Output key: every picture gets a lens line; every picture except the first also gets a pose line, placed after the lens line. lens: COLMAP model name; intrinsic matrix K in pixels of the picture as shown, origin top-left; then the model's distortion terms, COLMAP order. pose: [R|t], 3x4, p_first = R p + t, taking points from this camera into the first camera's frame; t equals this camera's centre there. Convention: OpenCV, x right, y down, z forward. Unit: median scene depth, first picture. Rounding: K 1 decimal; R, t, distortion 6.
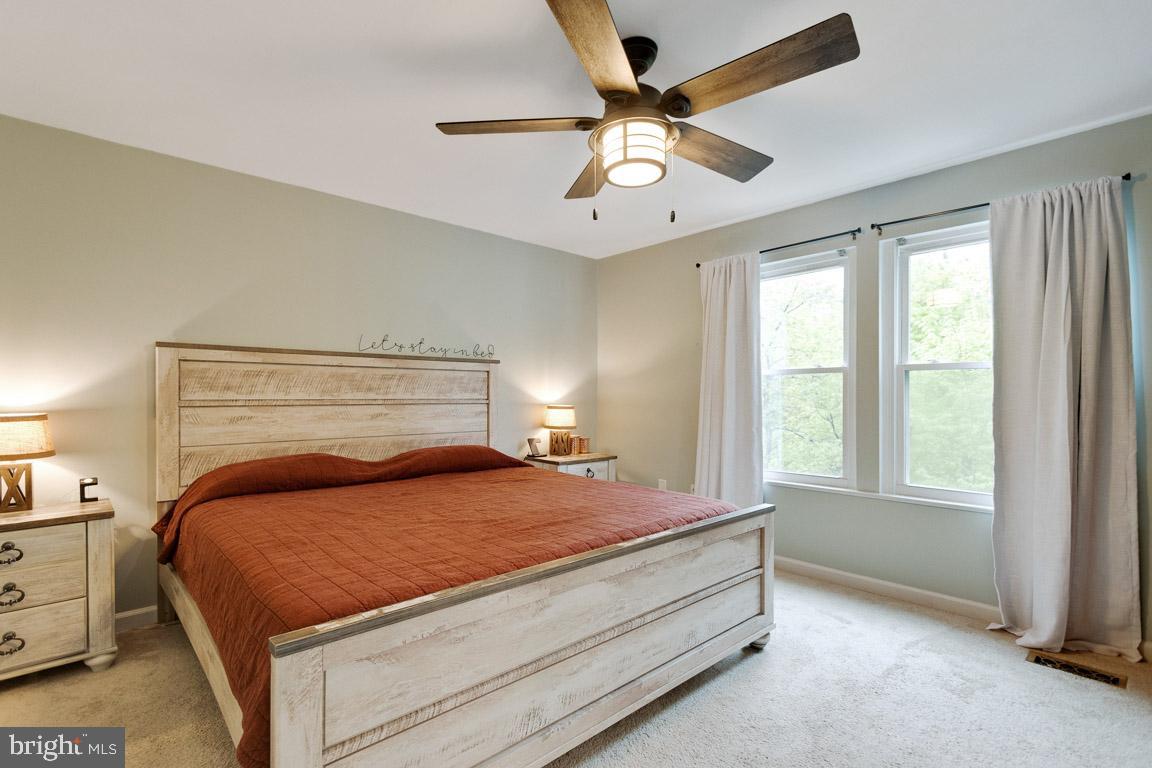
lens RADIAL K [[532.8, 0, 563.9], [0, 532.8, 389.3], [0, 0, 1]] dist [0.007433, -0.000197]
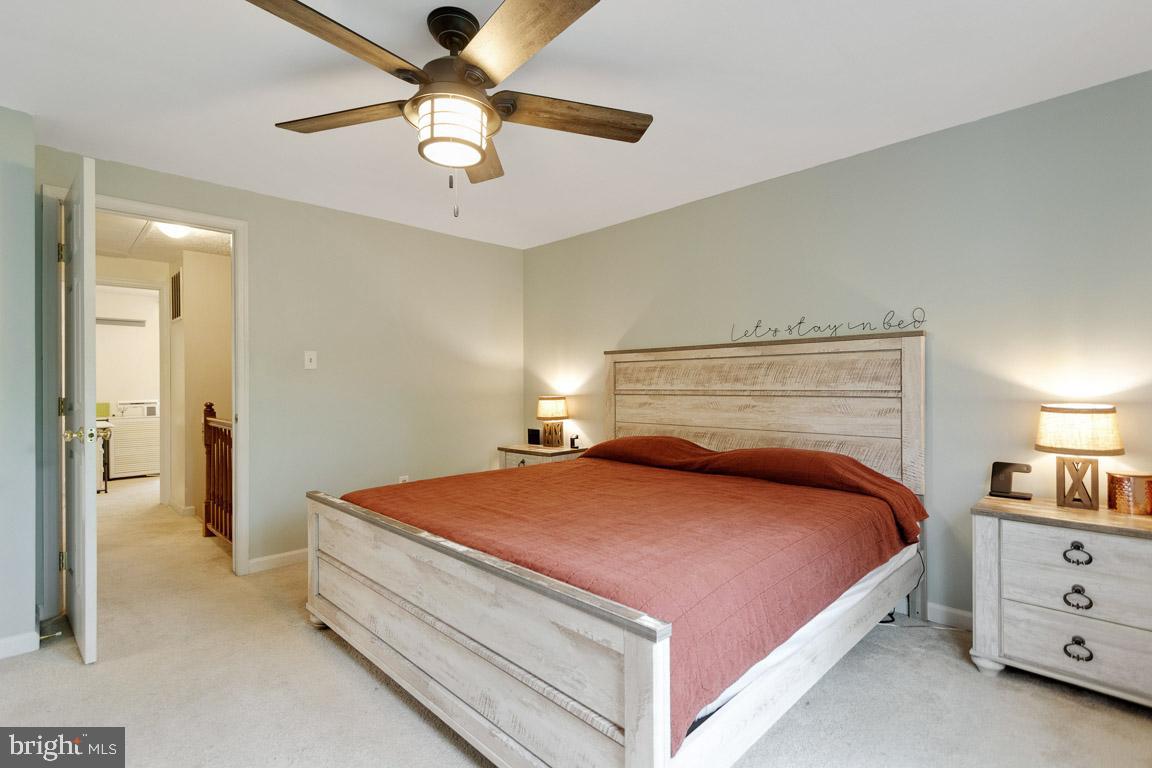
lens RADIAL K [[532.8, 0, 563.9], [0, 532.8, 389.3], [0, 0, 1]] dist [0.007433, -0.000197]
pose [[0.044082, 0.003805, -0.999021, 0.583340], [0.013230, 0.999903, 0.004392, 0.008769], [0.998940, -0.013410, 0.044027, 0.630946]]
